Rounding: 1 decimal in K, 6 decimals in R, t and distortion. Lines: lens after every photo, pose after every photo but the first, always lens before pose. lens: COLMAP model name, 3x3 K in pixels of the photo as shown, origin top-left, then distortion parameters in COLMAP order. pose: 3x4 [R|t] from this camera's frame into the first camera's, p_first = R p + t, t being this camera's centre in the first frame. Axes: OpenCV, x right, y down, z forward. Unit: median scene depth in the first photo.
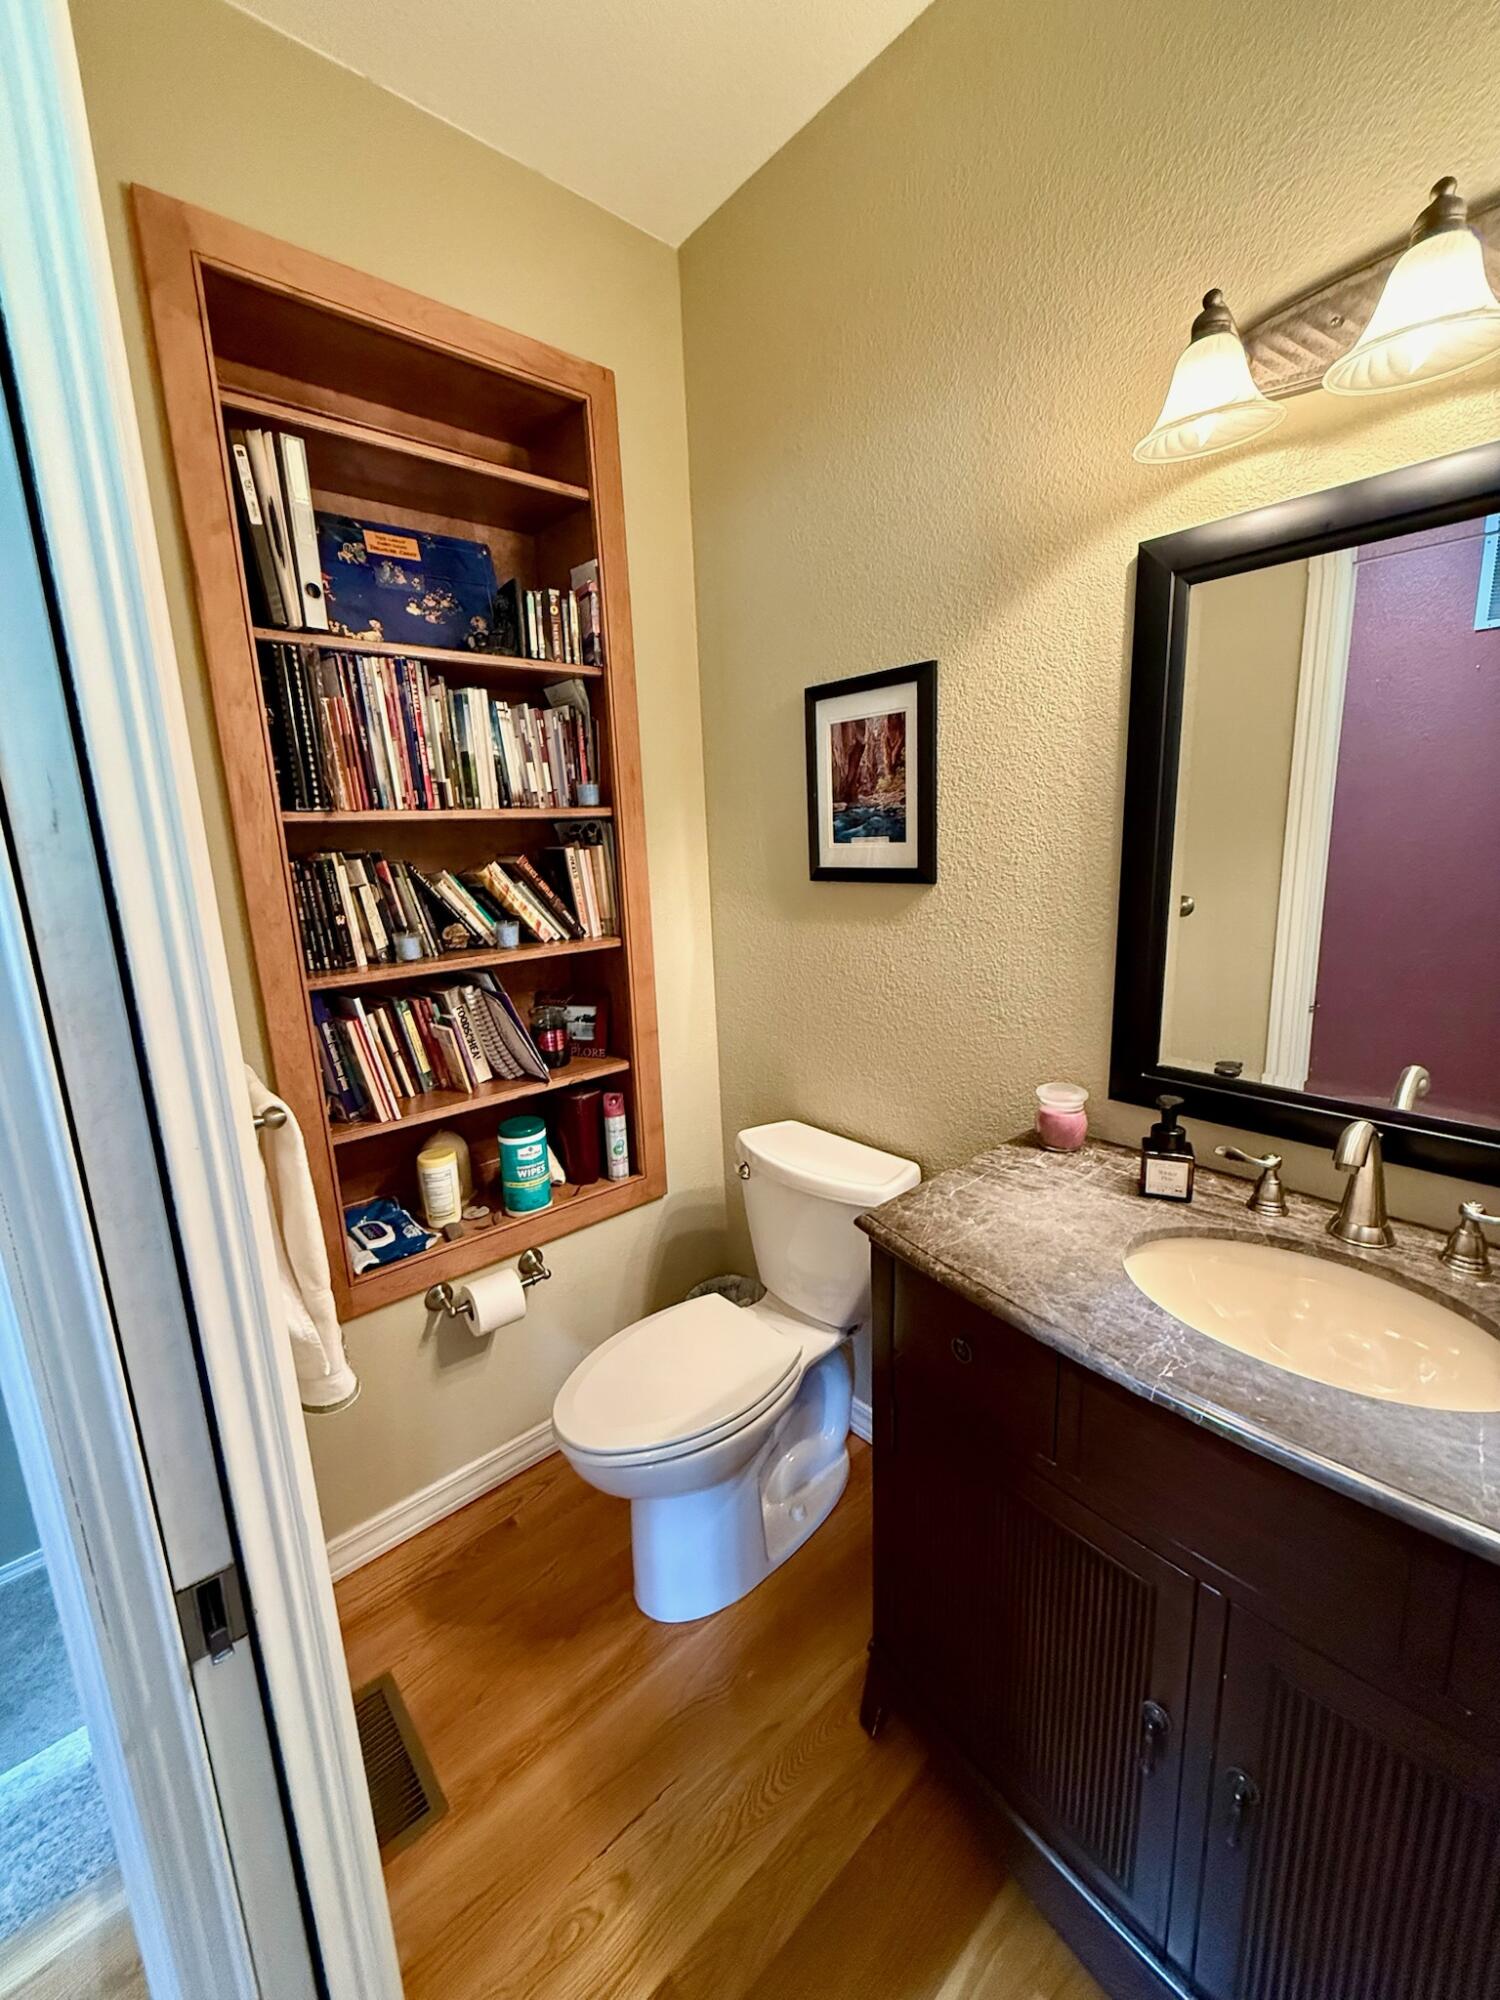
lens RADIAL K [[797.6, 0, 749.9], [0, 797.6, 992.2], [0, 0, 1]] dist [0.001731, -0.000017]
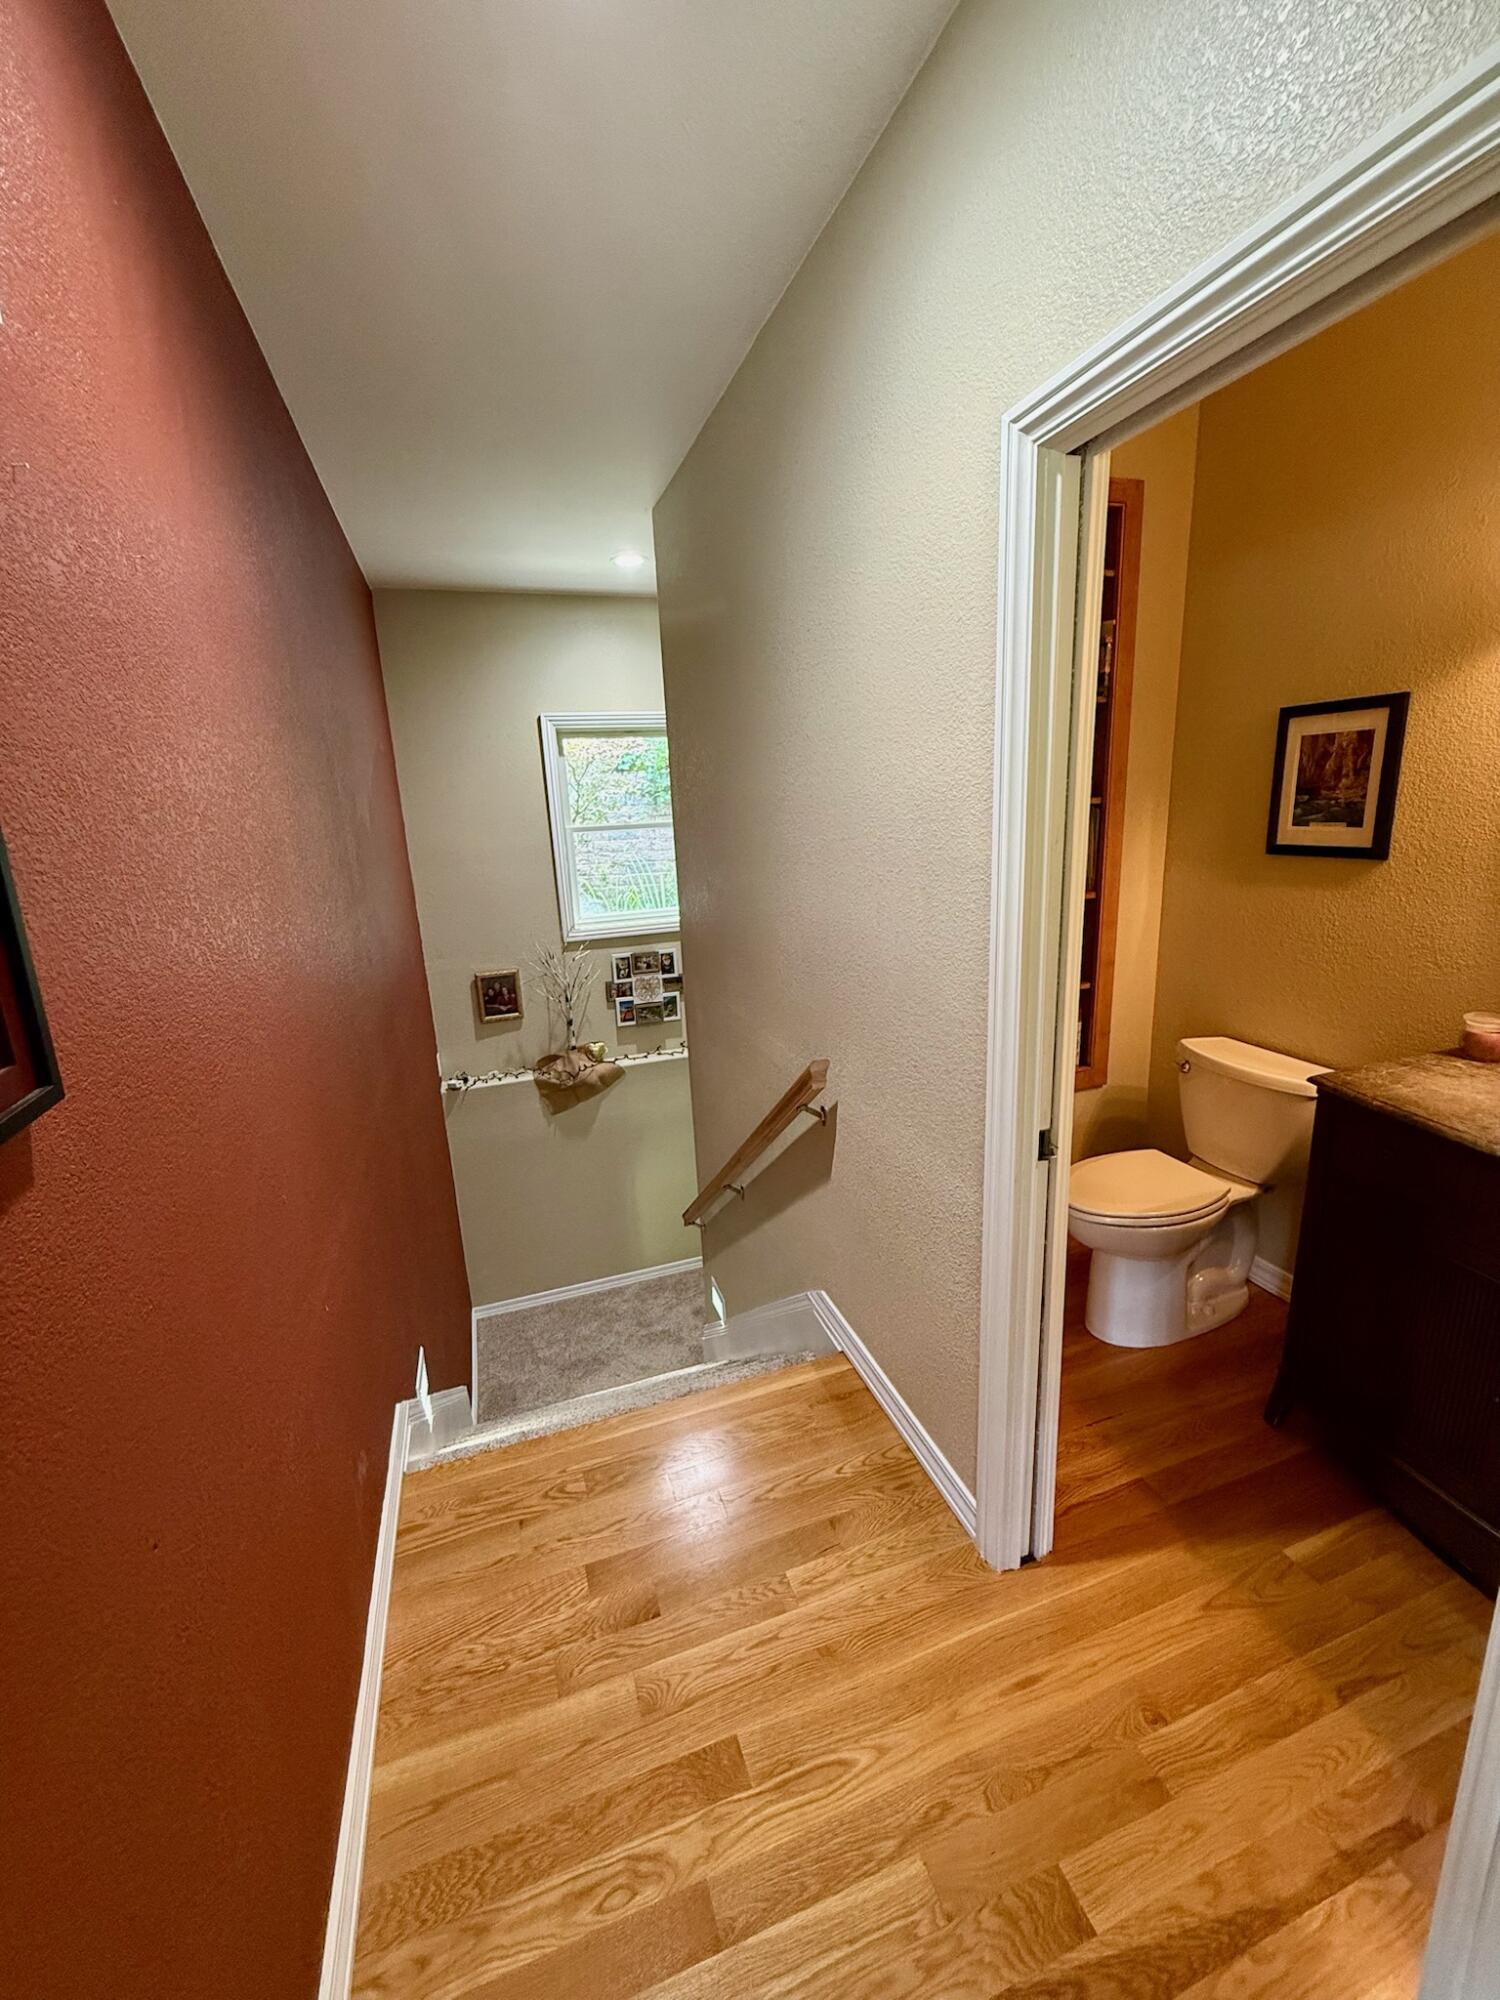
lens RADIAL K [[797.6, 0, 749.9], [0, 797.6, 992.2], [0, 0, 1]] dist [0.001731, -0.000017]
pose [[0.923256, 0.087036, -0.374195, -0.217879], [-0.065784, 0.995430, 0.069221, 0.057372], [0.378510, -0.039292, 0.924763, -0.605974]]
